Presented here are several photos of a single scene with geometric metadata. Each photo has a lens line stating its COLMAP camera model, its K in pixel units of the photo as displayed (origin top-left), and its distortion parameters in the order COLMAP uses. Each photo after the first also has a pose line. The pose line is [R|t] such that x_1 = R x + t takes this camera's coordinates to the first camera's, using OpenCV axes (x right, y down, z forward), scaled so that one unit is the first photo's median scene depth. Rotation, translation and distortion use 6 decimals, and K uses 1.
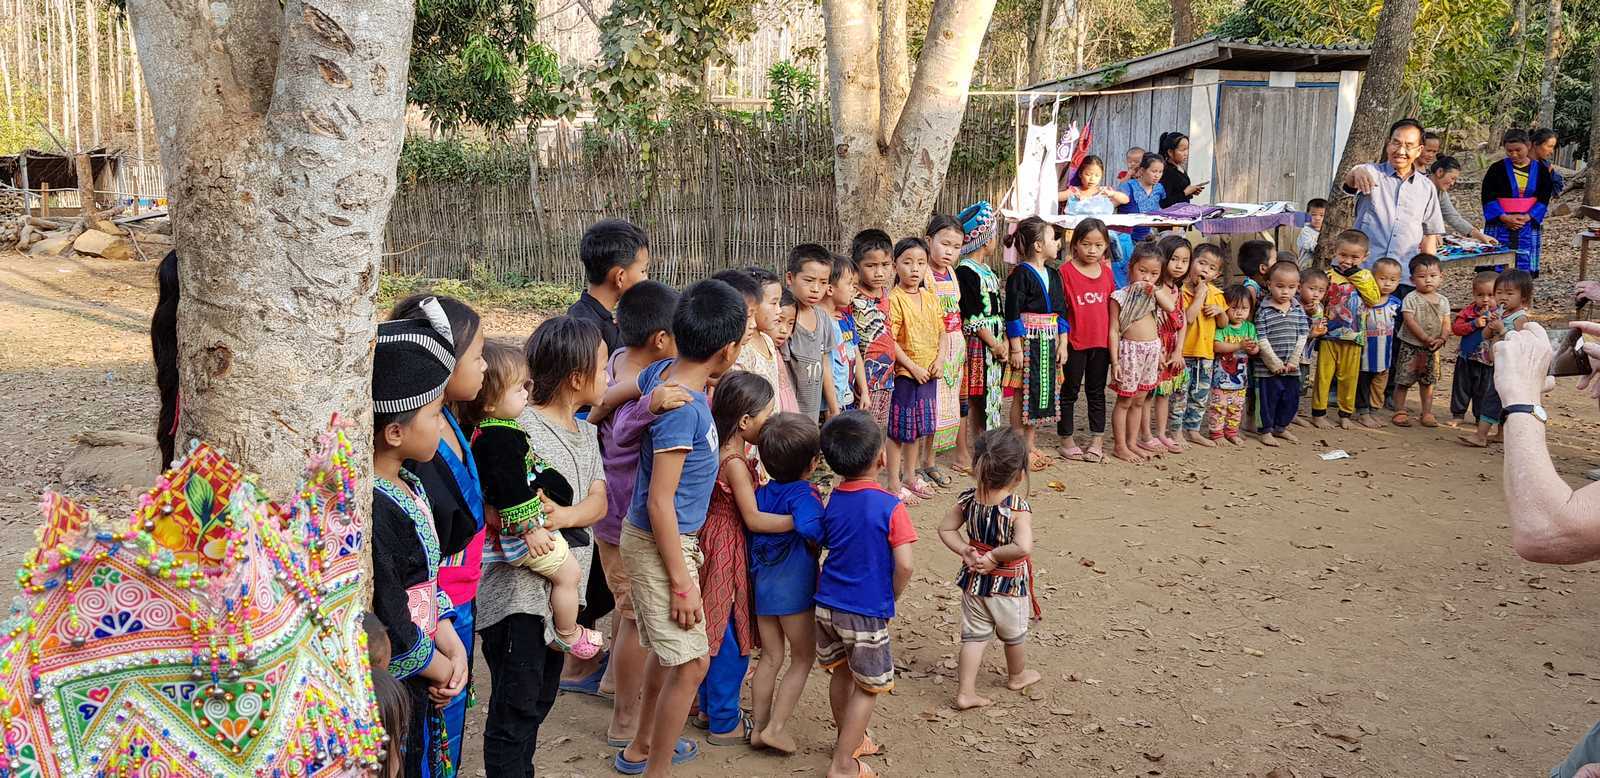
lens RADIAL K [[1368.3, 0, 800.0], [0, 1368.3, 389.0], [0, 0, 1]] dist [0.004495, -0.001256]
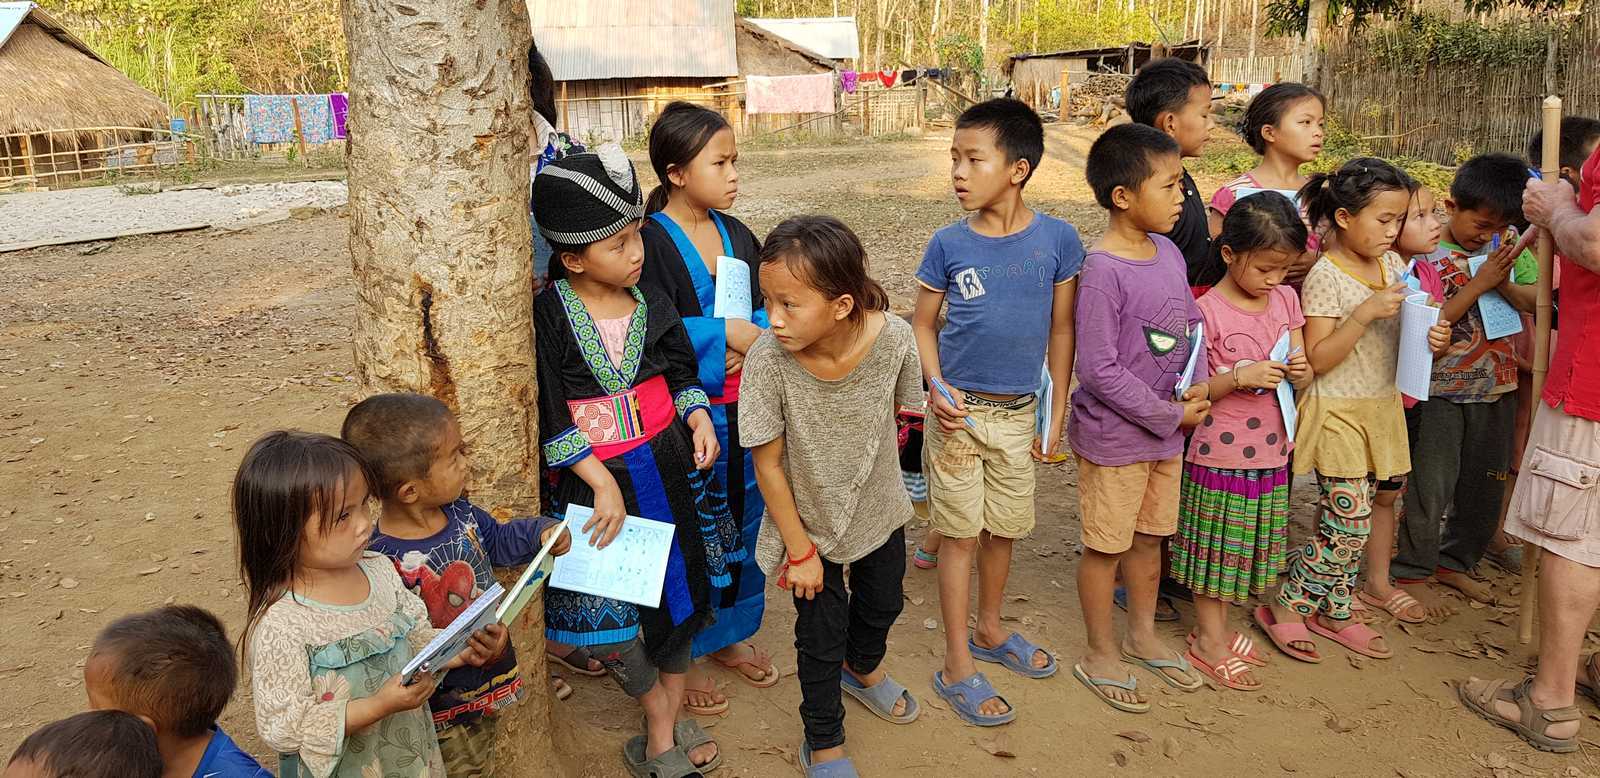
lens RADIAL K [[1239.4, 0, 770.8], [0, 1239.4, 350.8], [0, 0, 1]] dist [0.111773, -0.187742]
pose [[0.713786, 0.156969, -0.682547, 0.536738], [-0.108899, 0.987582, 0.113235, -0.006071], [0.691846, -0.006497, 0.722016, 0.497044]]
